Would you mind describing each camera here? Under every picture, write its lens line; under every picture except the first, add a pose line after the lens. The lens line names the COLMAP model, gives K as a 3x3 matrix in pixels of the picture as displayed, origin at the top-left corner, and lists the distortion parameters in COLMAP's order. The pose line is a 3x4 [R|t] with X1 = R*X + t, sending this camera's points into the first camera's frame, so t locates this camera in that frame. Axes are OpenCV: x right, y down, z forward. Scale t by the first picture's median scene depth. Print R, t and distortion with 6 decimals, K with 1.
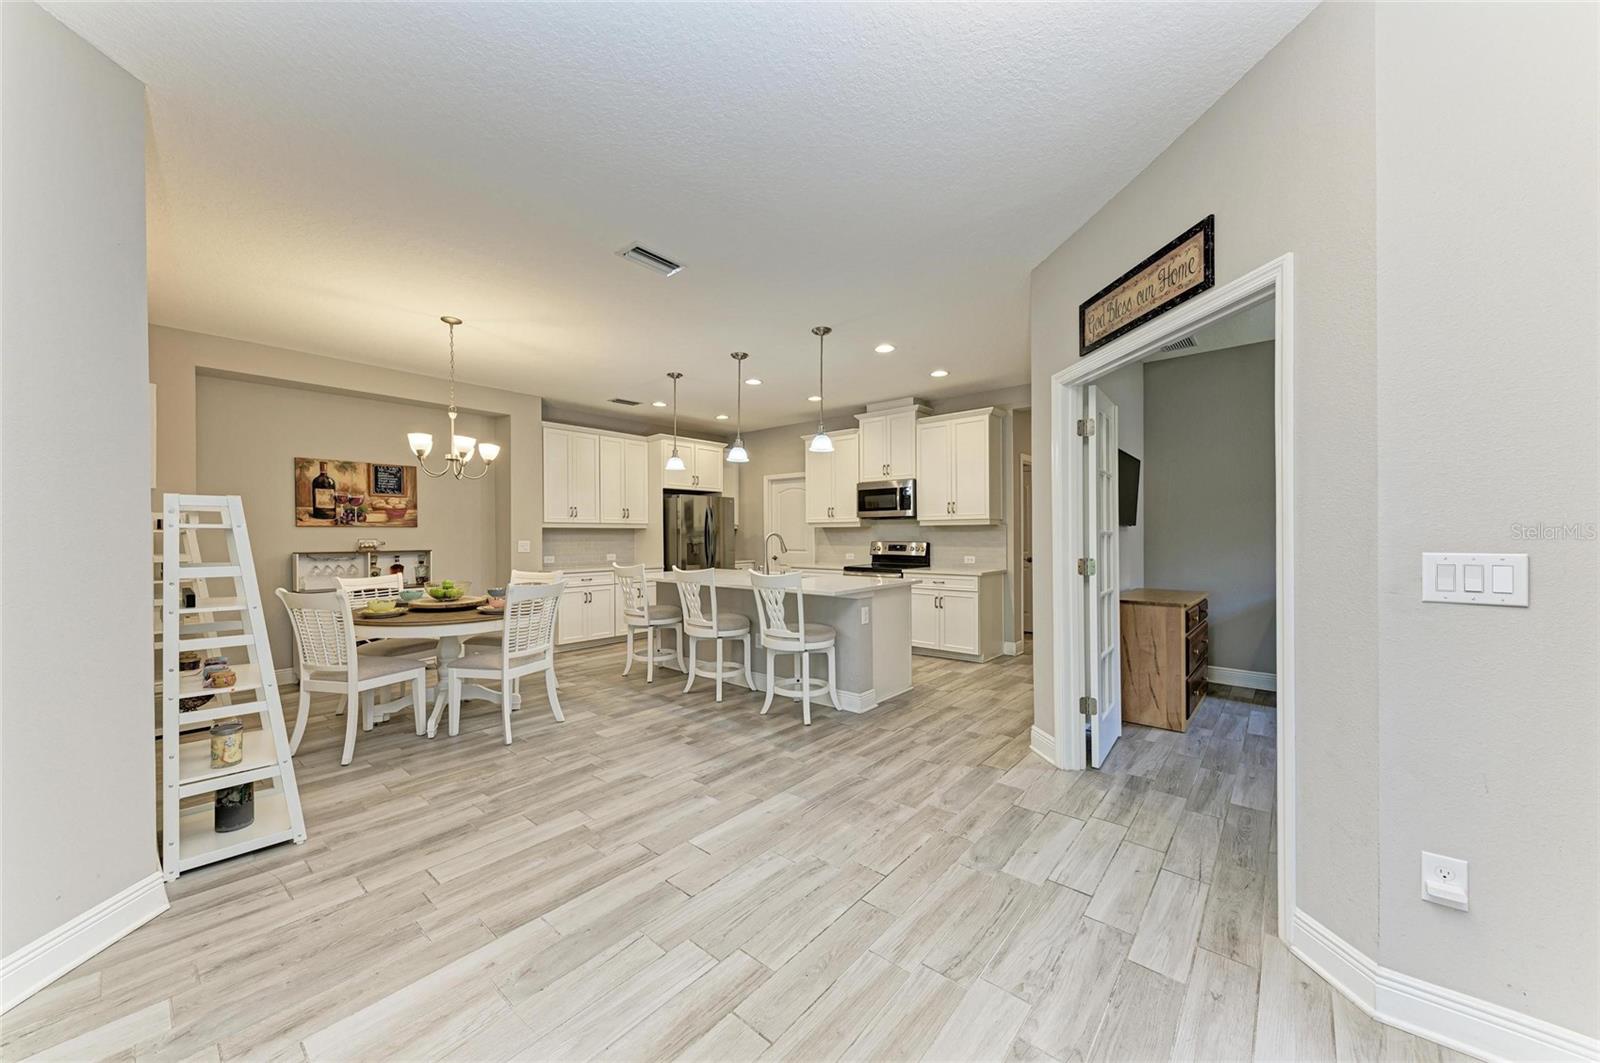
lens RADIAL K [[562.0, 0, 795.6], [0, 562.0, 534.8], [0, 0, 1]] dist [0.002565, -0.001468]
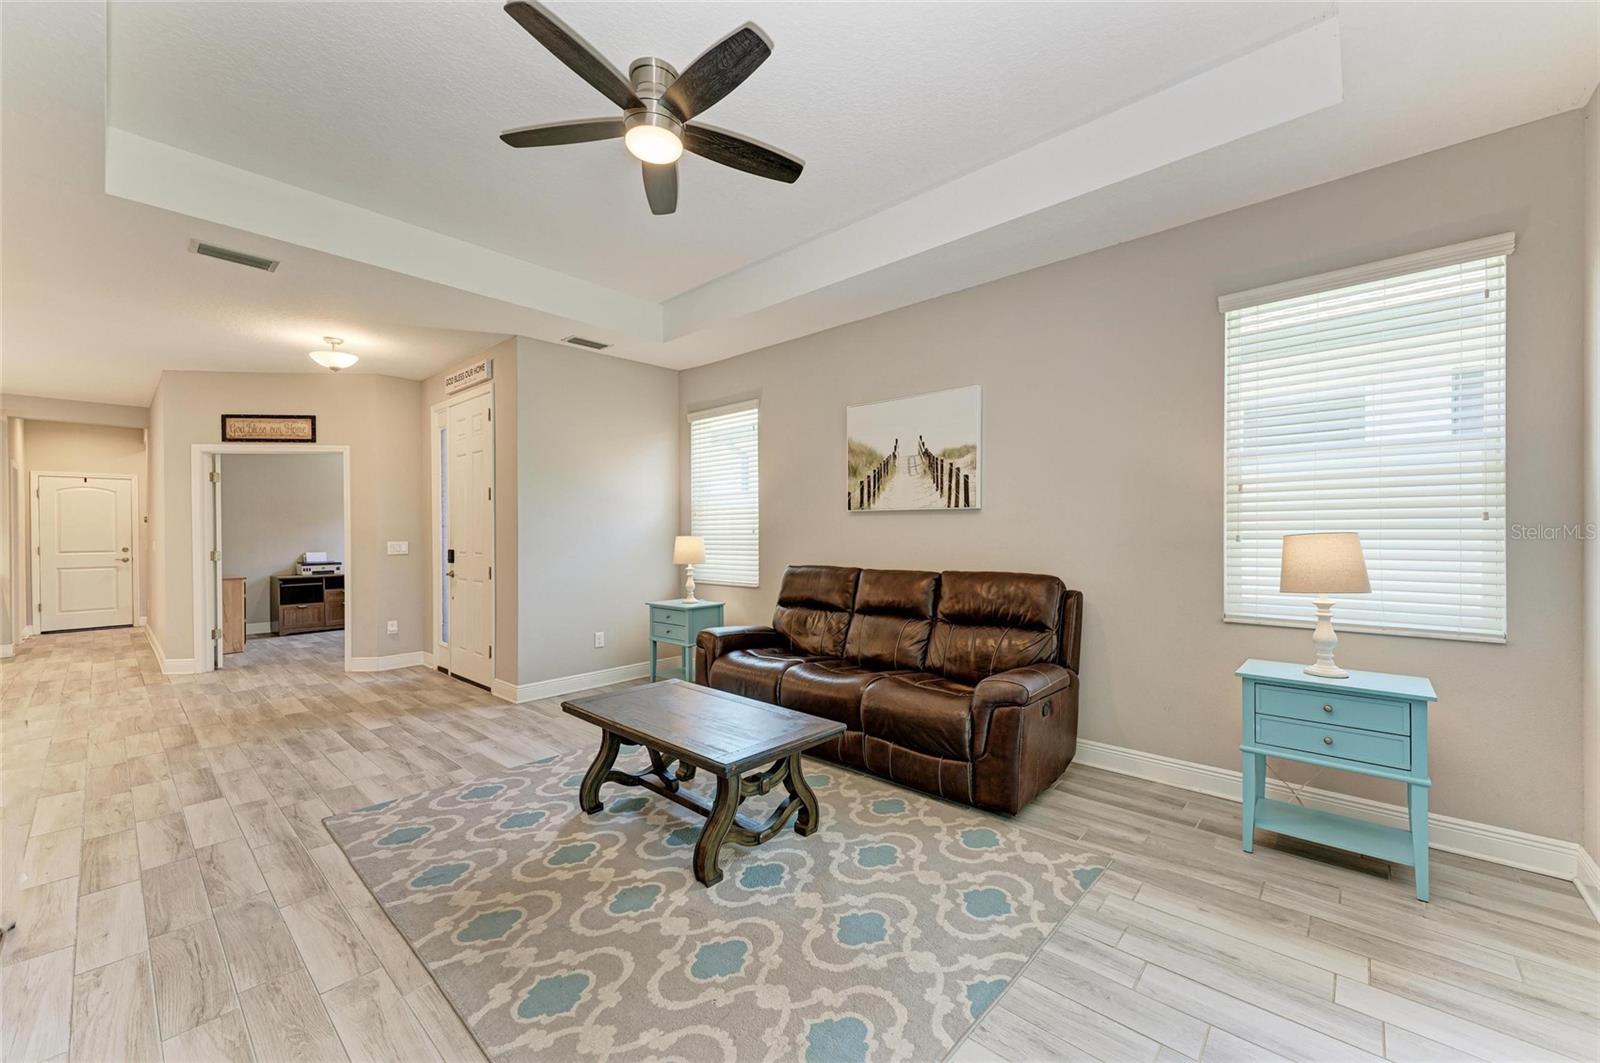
lens RADIAL K [[603.8, 0, 814.0], [0, 603.8, 537.0], [0, 0, 1]] dist [0.007735, -0.000853]
pose [[-0.013493, -0.001289, 0.999908, -0.739648], [0.007879, 0.999968, 0.001395, 0.006790], [-0.999878, 0.007897, -0.013482, -0.450477]]
